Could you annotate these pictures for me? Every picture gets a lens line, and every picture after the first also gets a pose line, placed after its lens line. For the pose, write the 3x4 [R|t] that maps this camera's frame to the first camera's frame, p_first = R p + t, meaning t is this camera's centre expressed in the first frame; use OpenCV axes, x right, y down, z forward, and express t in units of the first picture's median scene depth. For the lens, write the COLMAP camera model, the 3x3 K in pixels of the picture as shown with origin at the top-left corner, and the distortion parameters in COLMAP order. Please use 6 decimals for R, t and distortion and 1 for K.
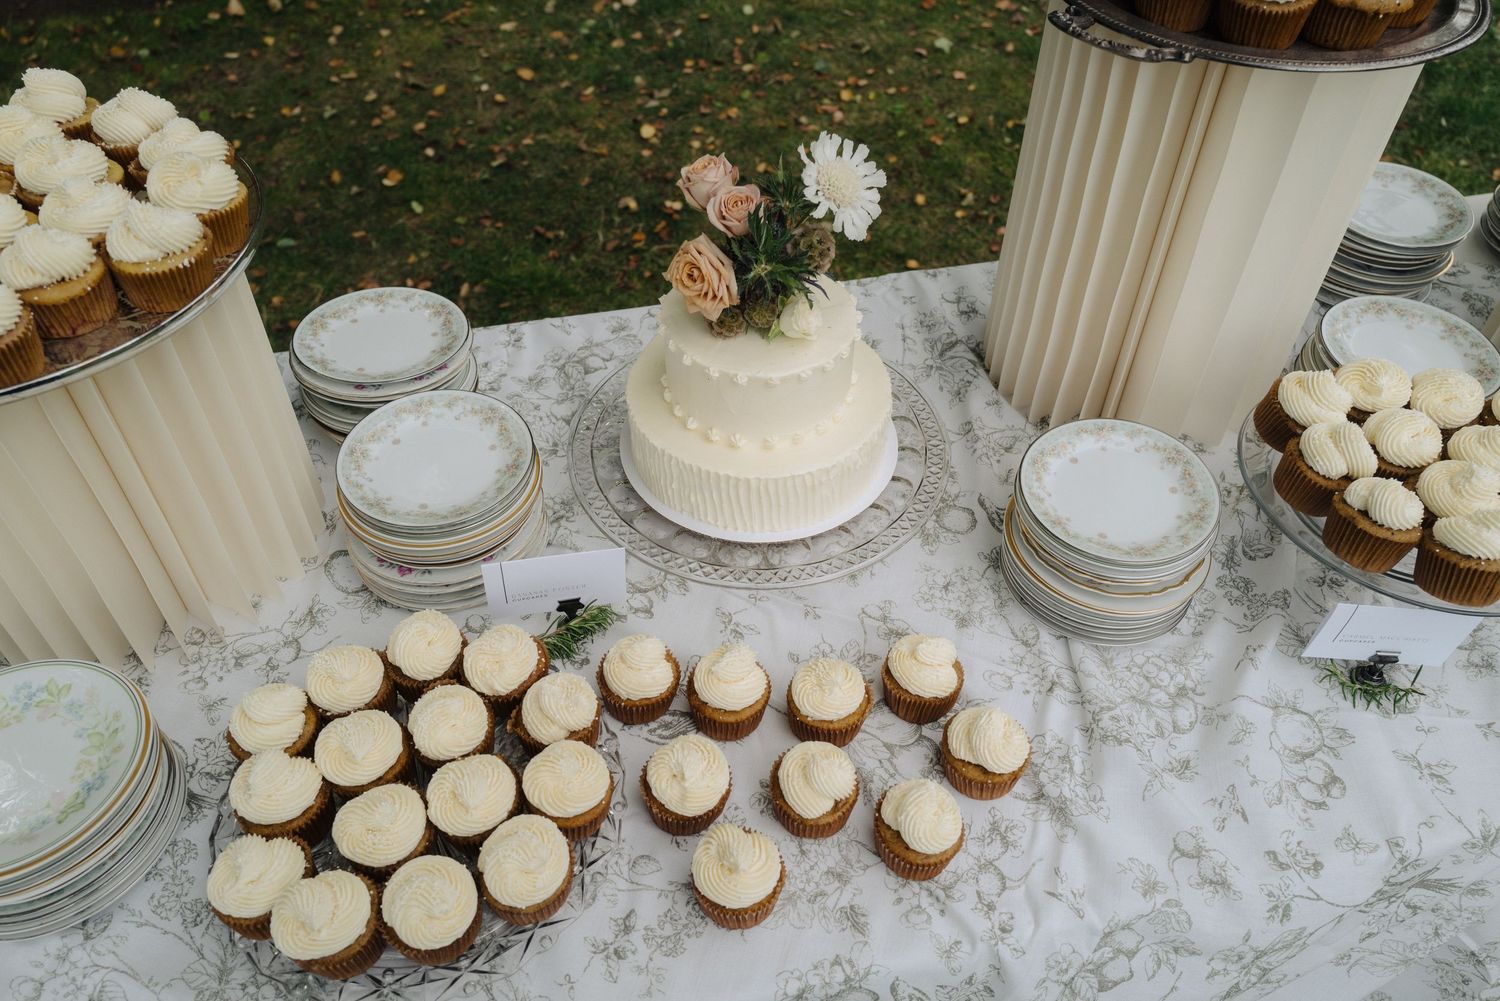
lens RADIAL K [[1122.3, 0, 757.9], [0, 1122.3, 500.5], [0, 0, 1]] dist [-0.042154, 0.065170]
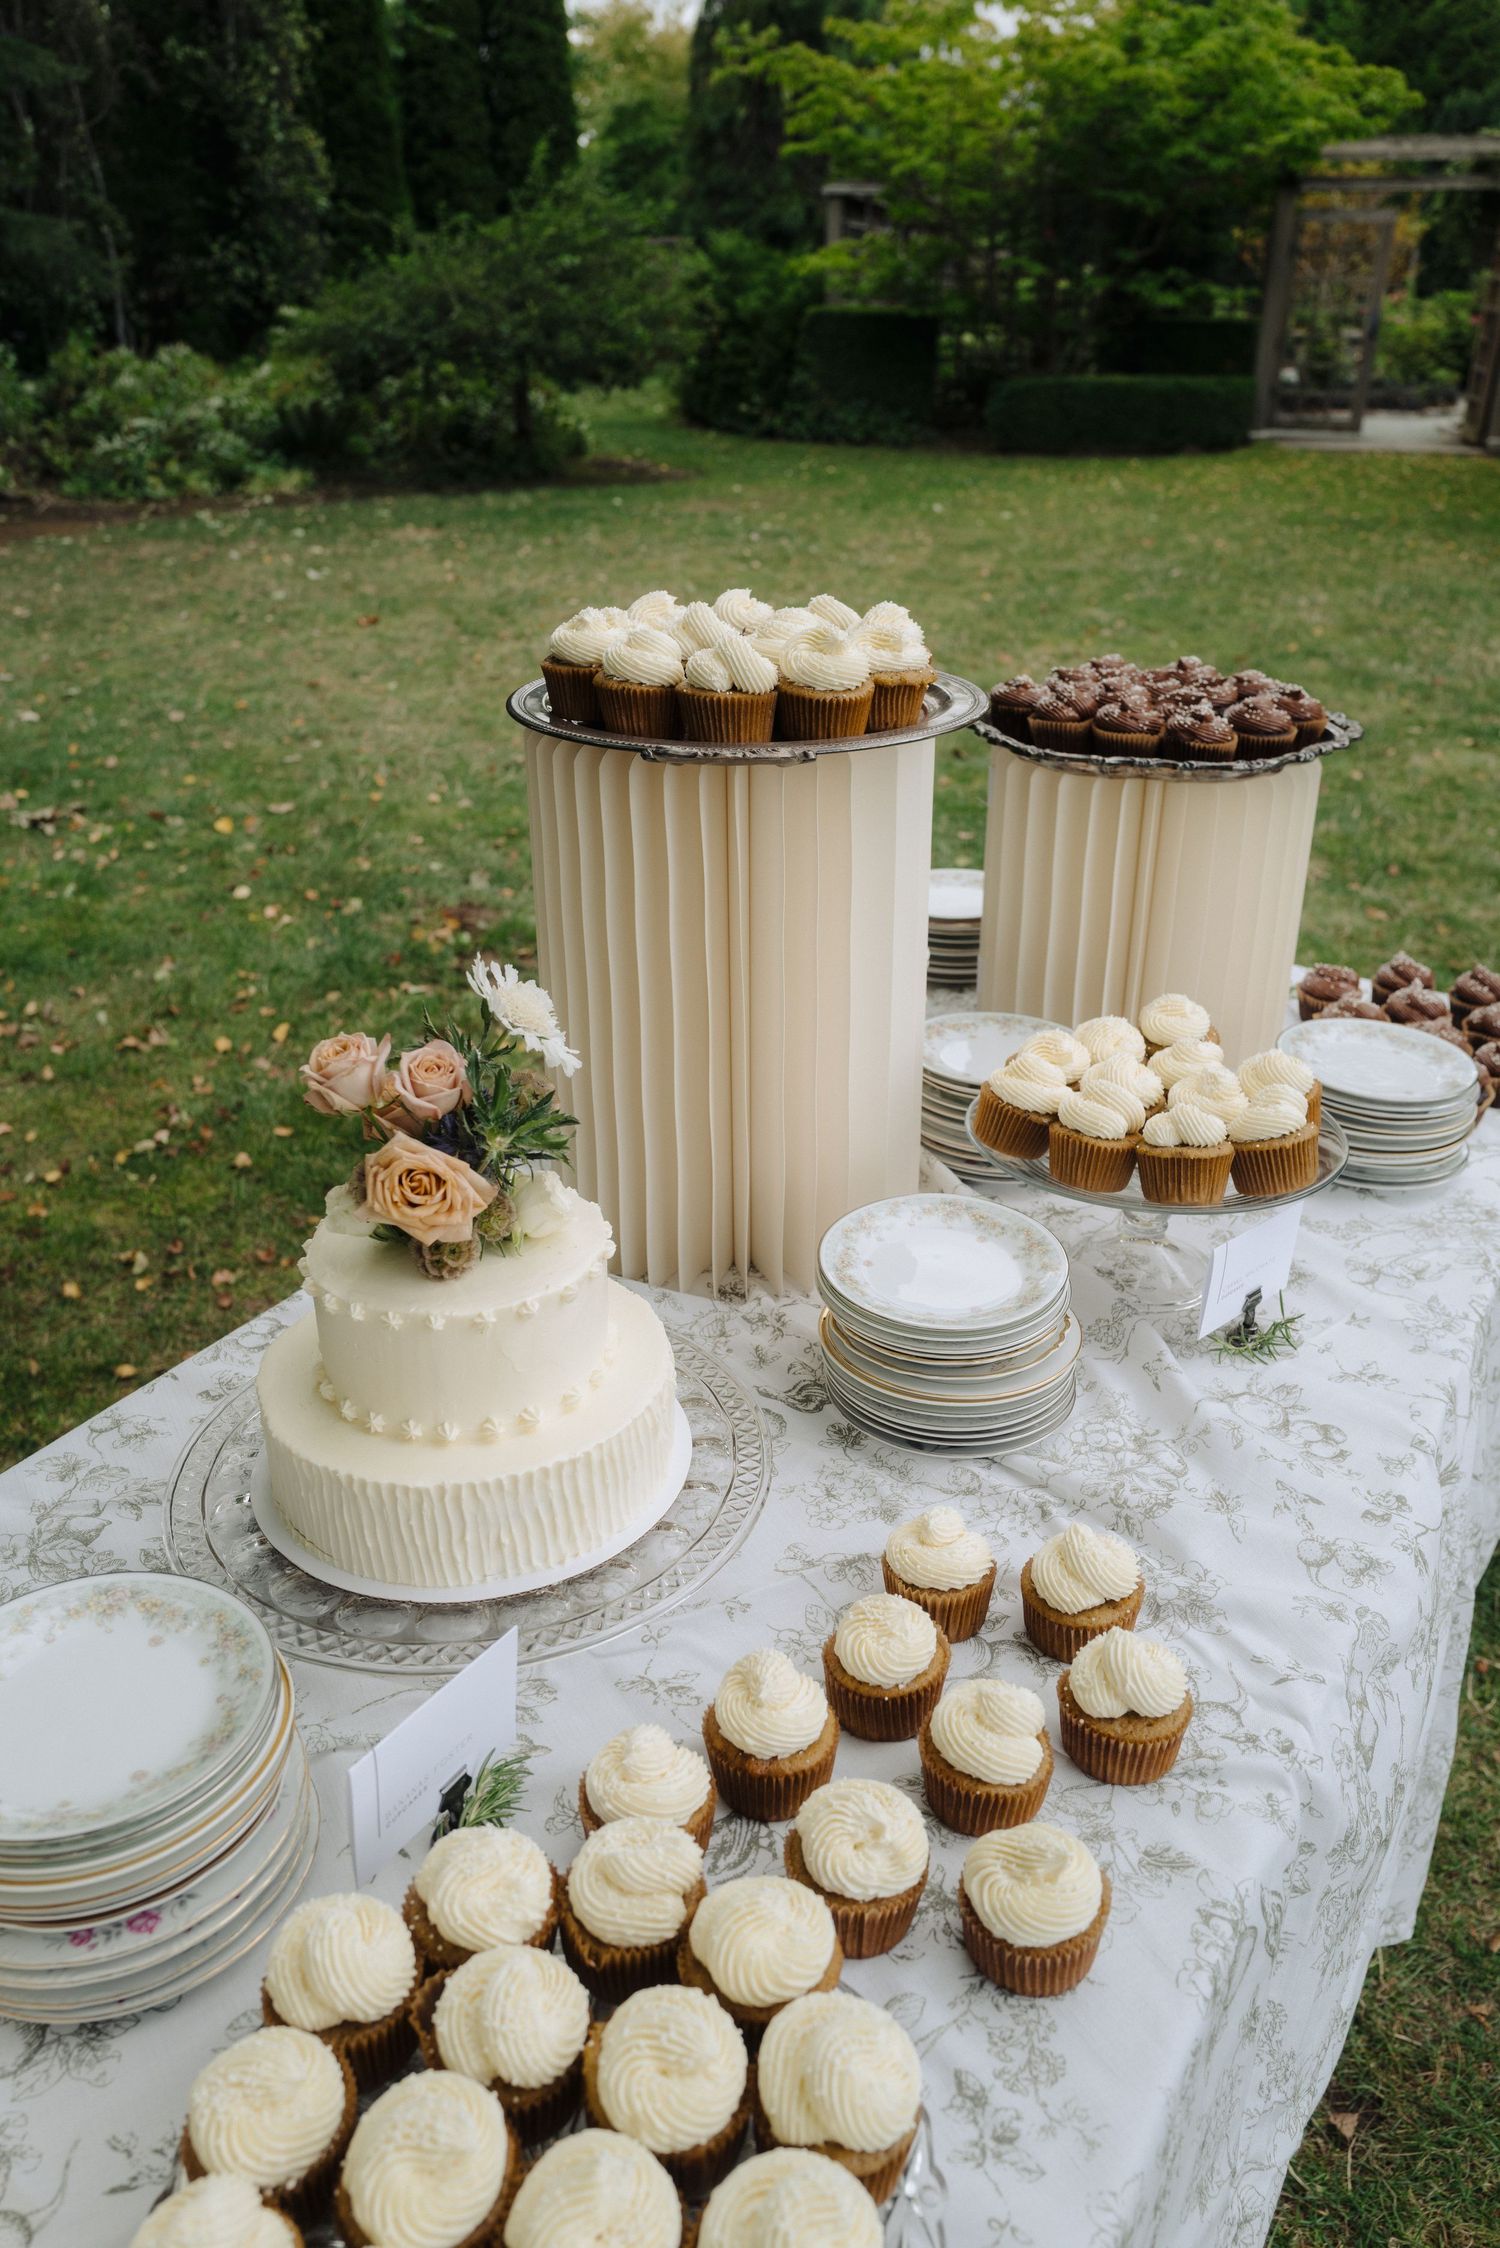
lens RADIAL K [[1682.0, 0, 752.2], [0, 1682.0, 1113.5], [0, 0, 1]] dist [-0.042154, 0.065170]
pose [[0.696259, -0.312418, 0.646234, -0.515753], [0.525869, 0.834802, -0.162997, 0.025580], [-0.488554, 0.453322, 0.745529, 0.139062]]
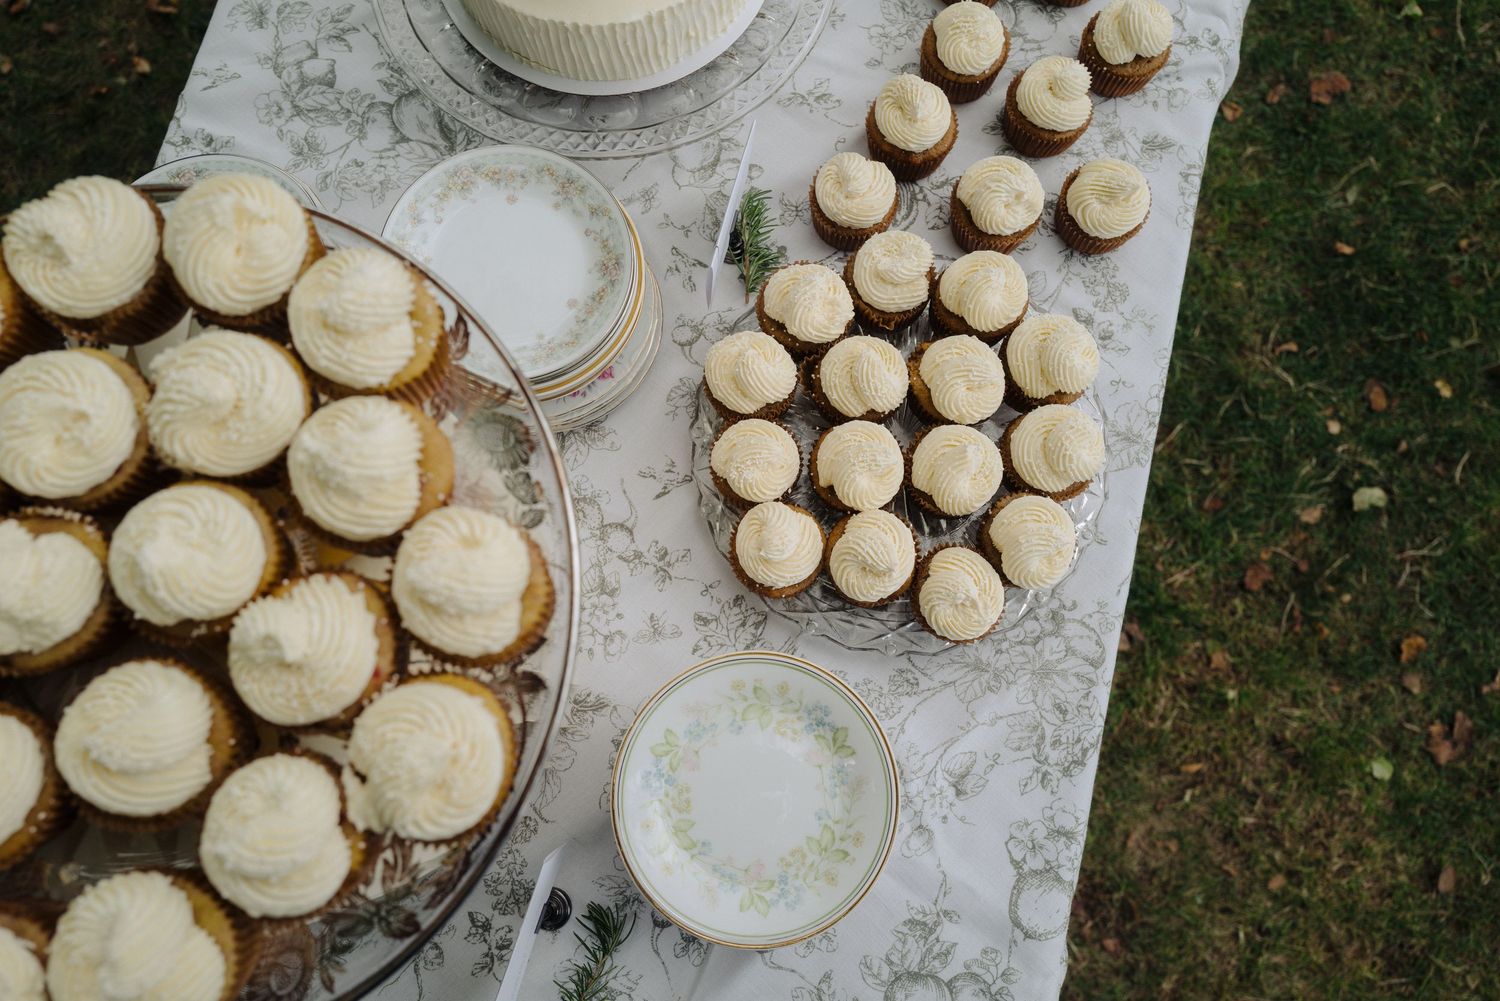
lens RADIAL K [[1122.3, 0, 757.9], [0, 1122.3, 500.5], [0, 0, 1]] dist [-0.042154, 0.065170]
pose [[0.451024, -0.874138, 0.180170, -0.511396], [0.635734, 0.456336, 0.622575, -0.343697], [-0.626434, -0.166256, 0.761537, 0.300570]]
